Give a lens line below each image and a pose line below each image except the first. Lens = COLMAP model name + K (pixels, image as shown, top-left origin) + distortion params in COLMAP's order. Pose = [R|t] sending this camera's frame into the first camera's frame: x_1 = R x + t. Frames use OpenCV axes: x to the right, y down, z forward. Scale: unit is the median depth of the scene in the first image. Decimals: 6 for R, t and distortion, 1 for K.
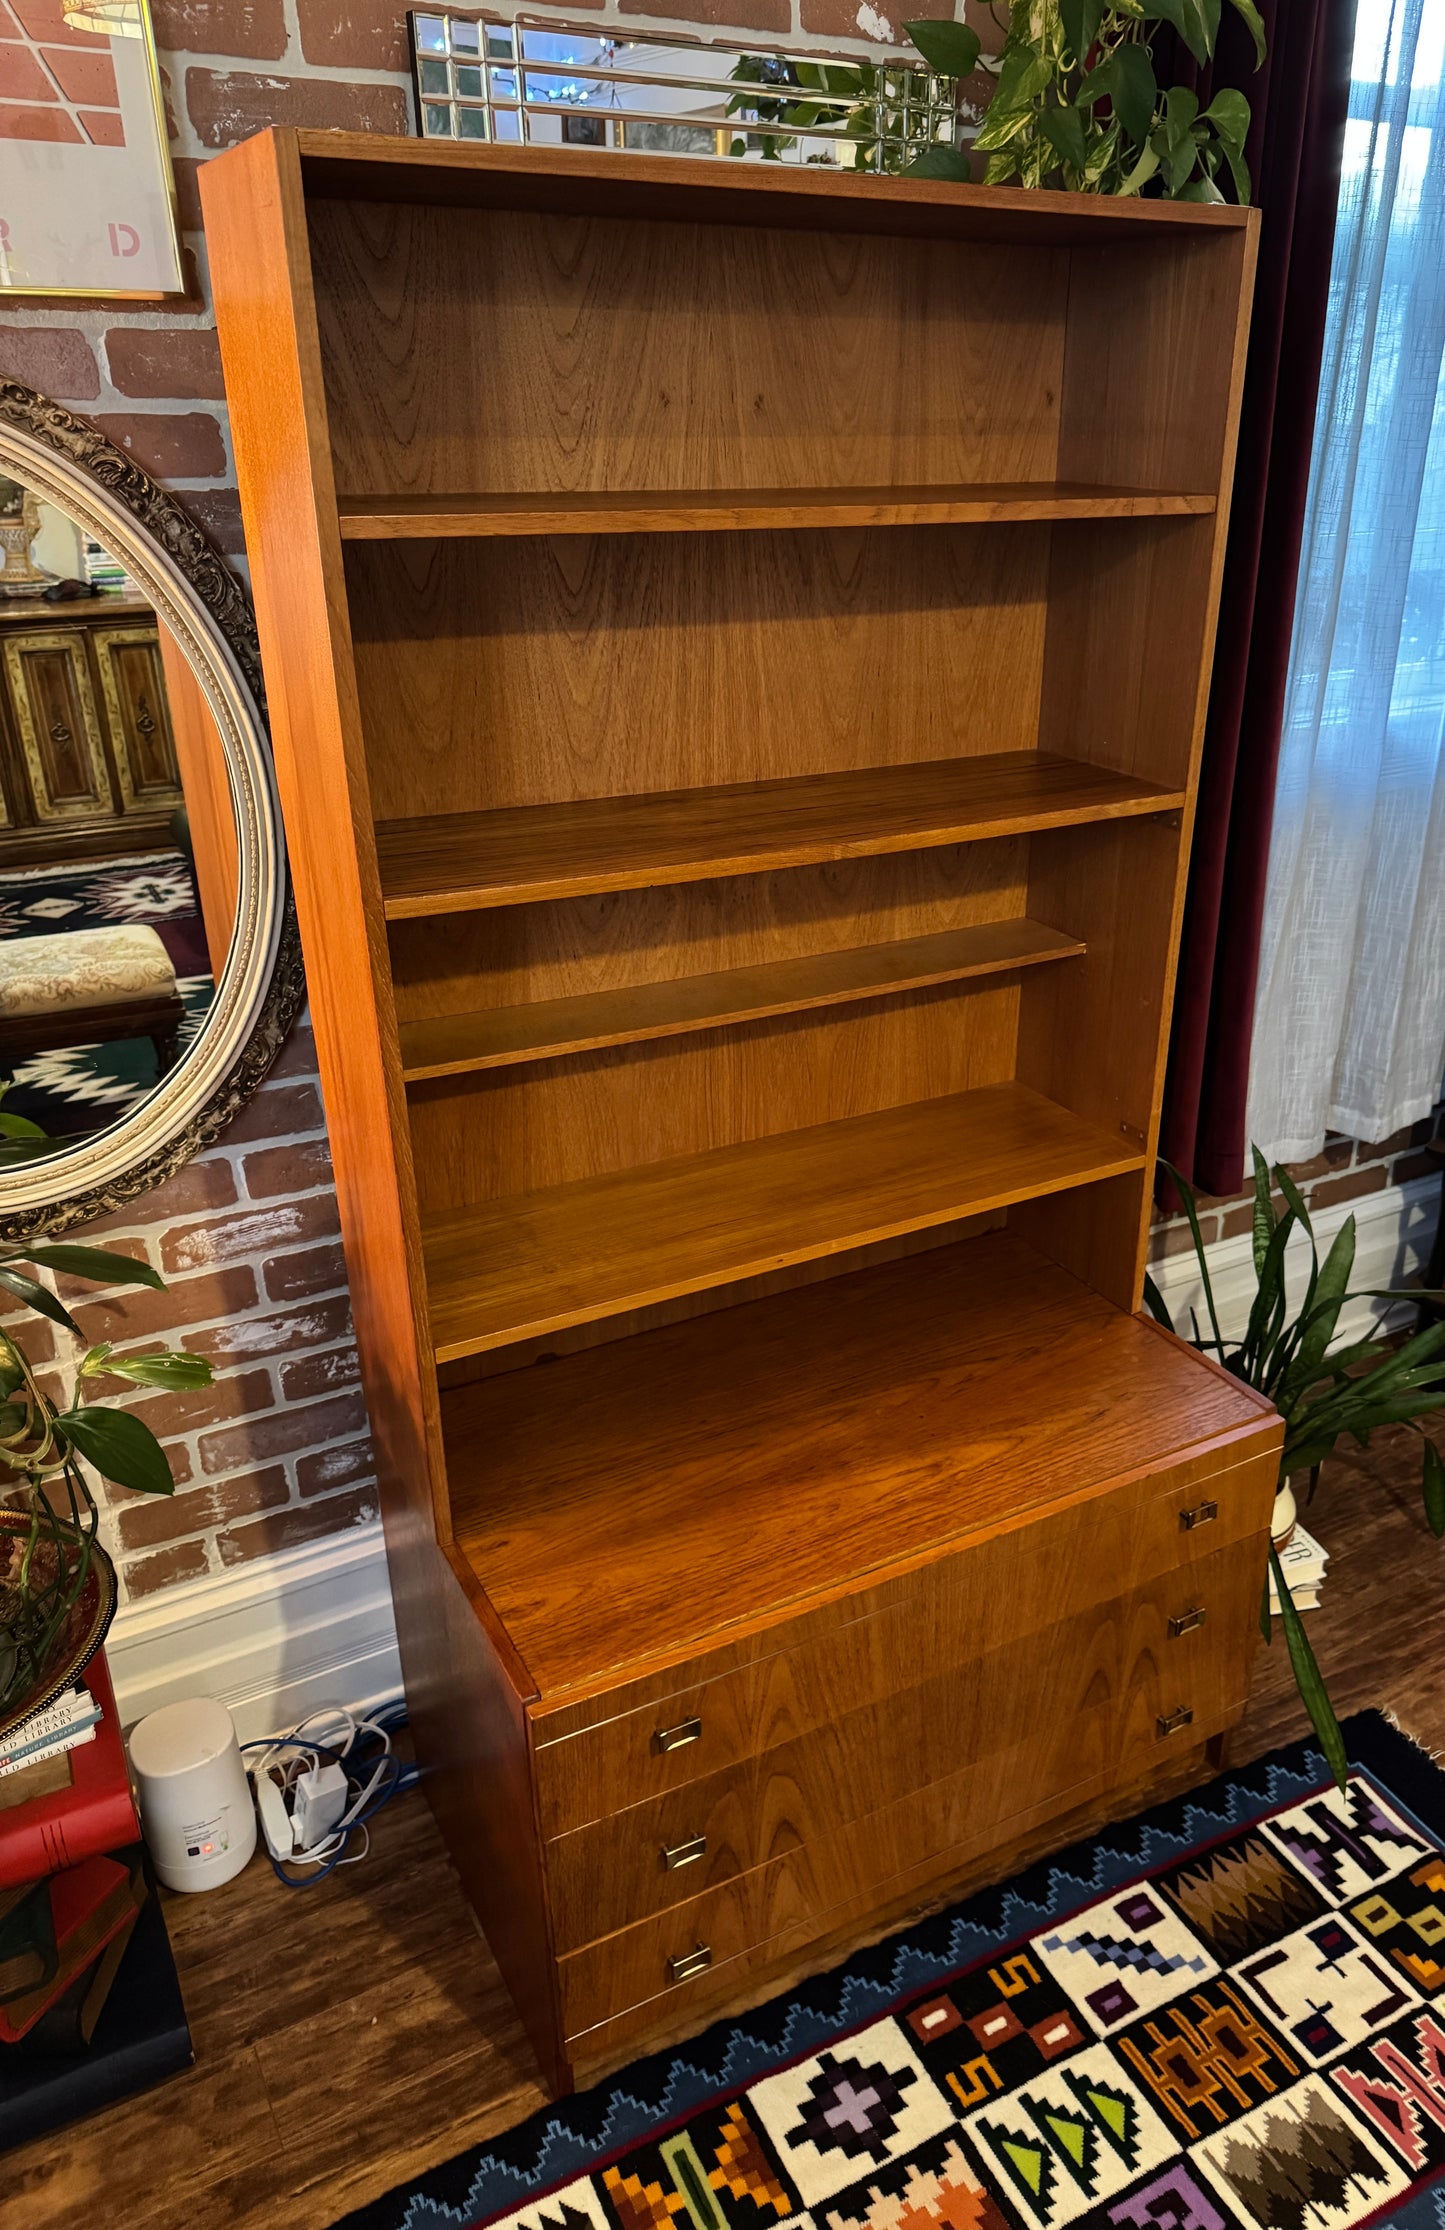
lens RADIAL K [[1548.1, 0, 827.3], [0, 1548.1, 1114.5], [0, 0, 1]] dist [0.015459, -0.016362]
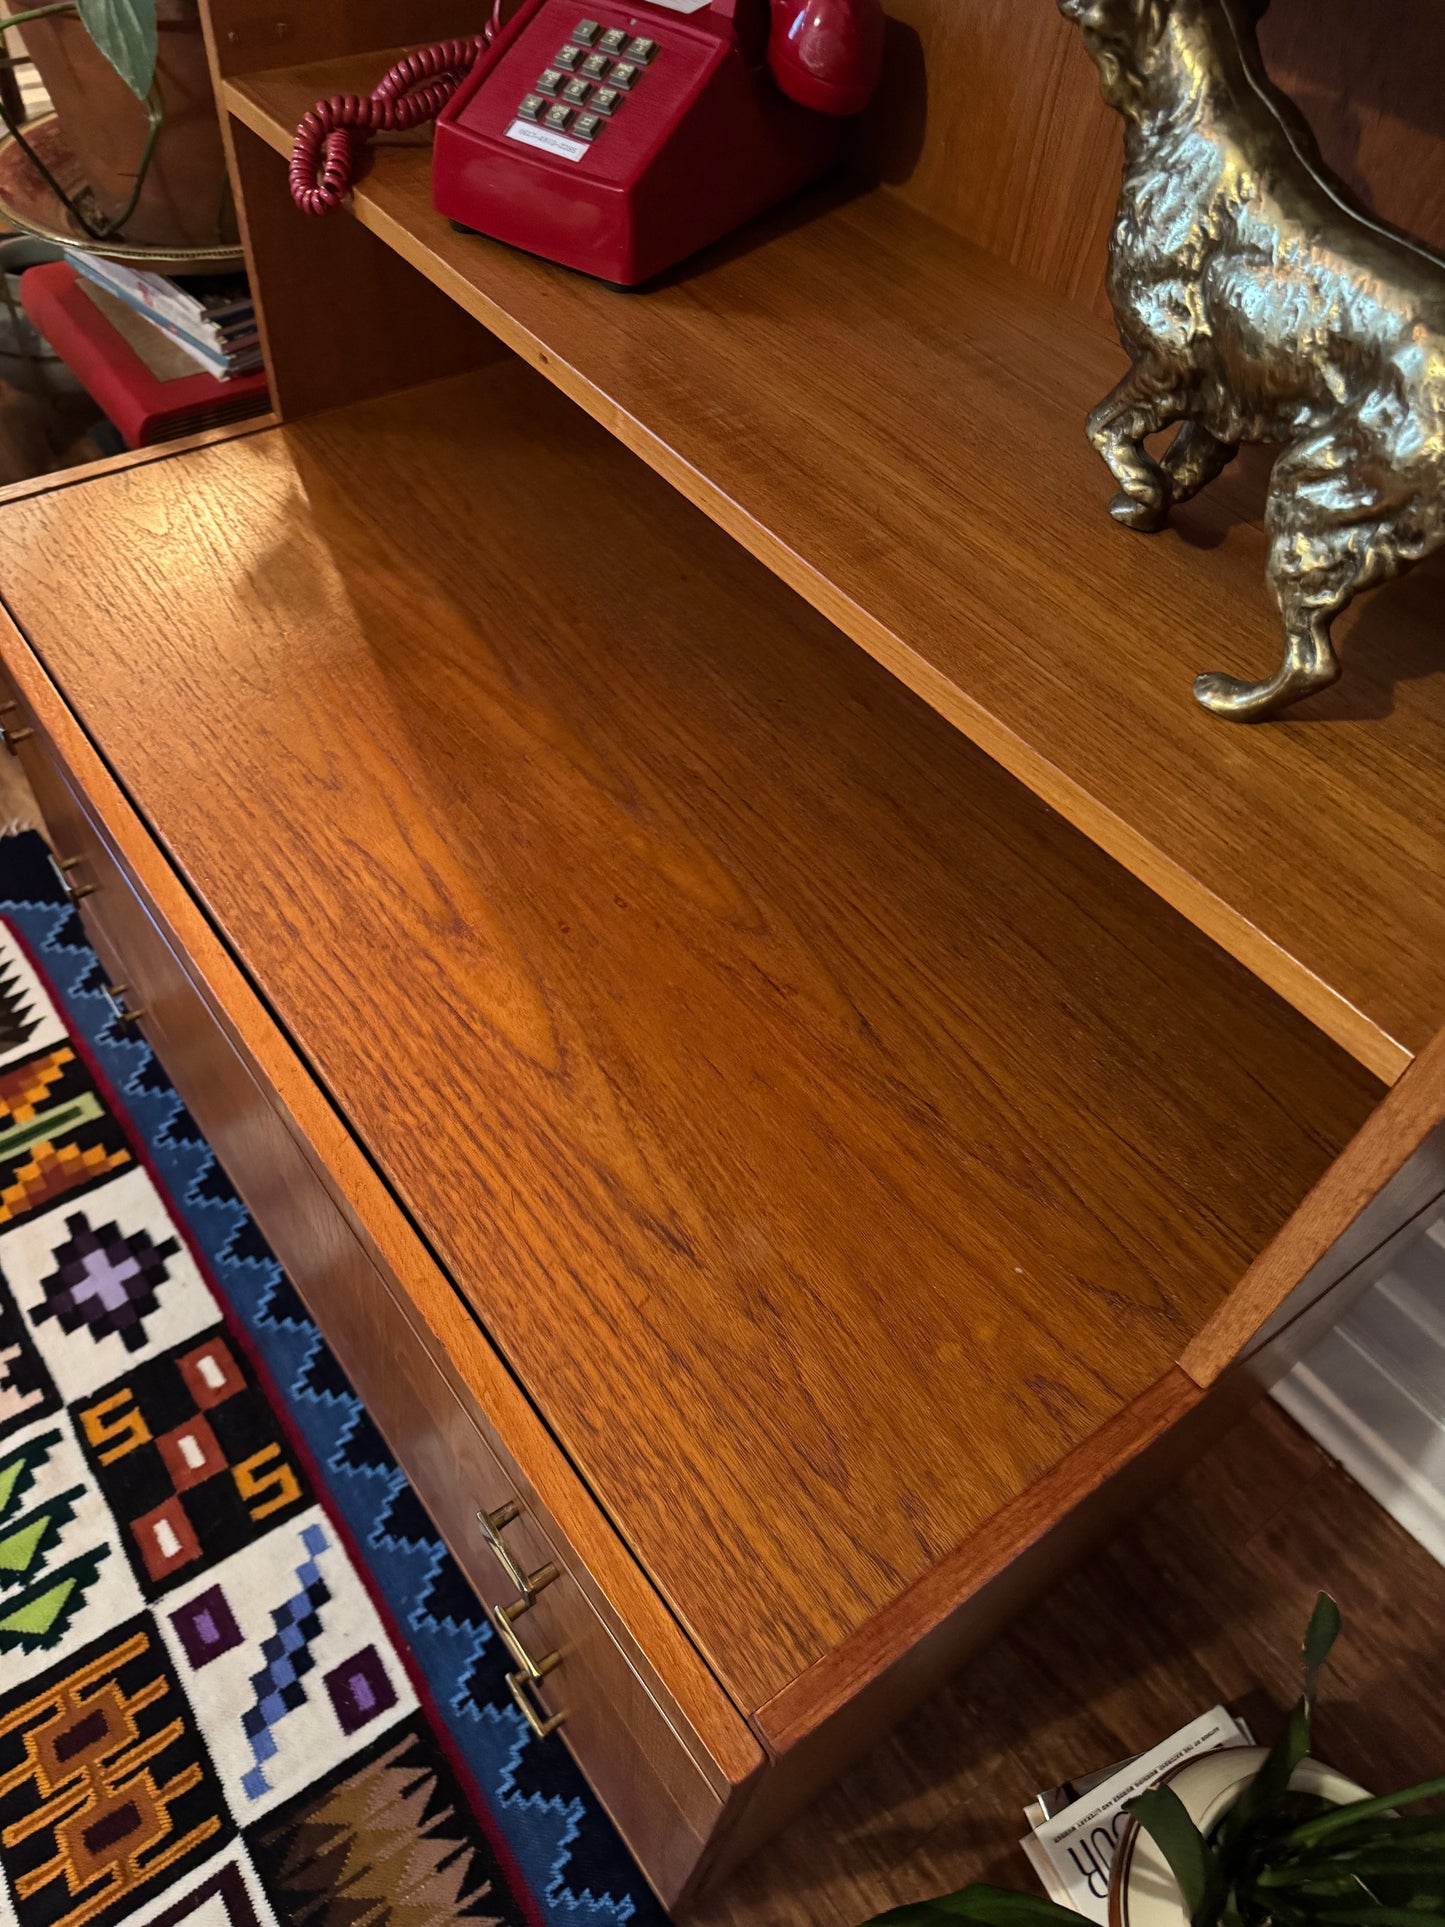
lens RADIAL K [[1365.3, 0, 709.9], [0, 1365.3, 971.6], [0, 0, 1]] dist [0.023054, -0.025871]
pose [[0.112220, 0.776091, -0.620555, 0.360275], [-0.470587, 0.591537, 0.654700, -0.085544], [0.875188, 0.218554, 0.431601, 0.886611]]
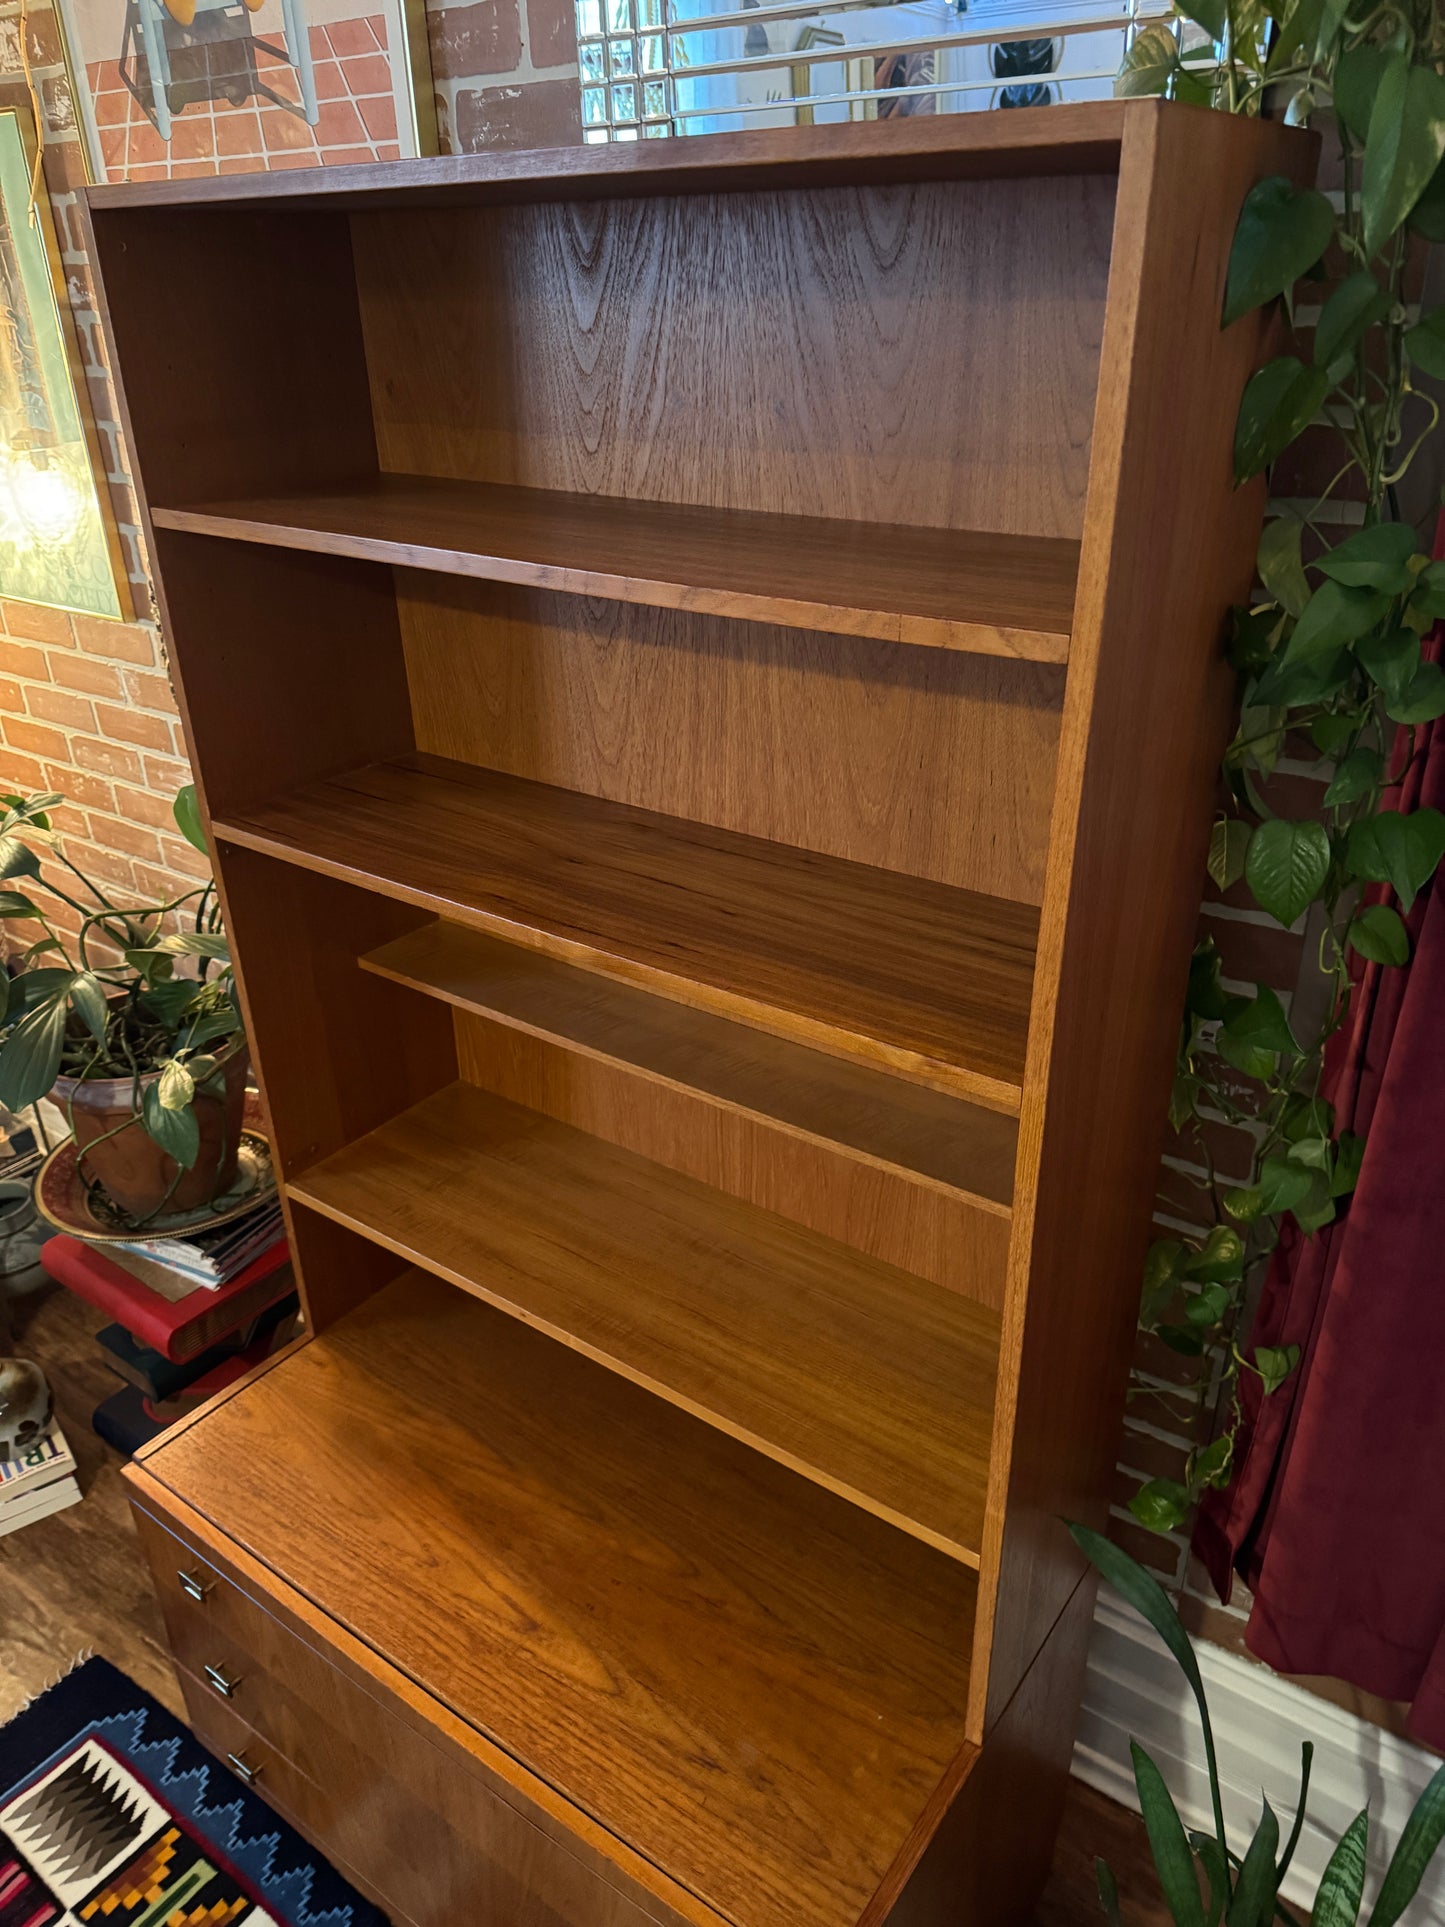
lens RADIAL K [[1365.3, 0, 735.6], [0, 1365.3, 959.3], [0, 0, 1]] dist [0.023054, -0.025871]
pose [[0.410539, 0.401499, -0.818692, 0.603636], [-0.357319, 0.896872, 0.260659, -0.355999], [0.838917, 0.185523, 0.511664, 0.627722]]
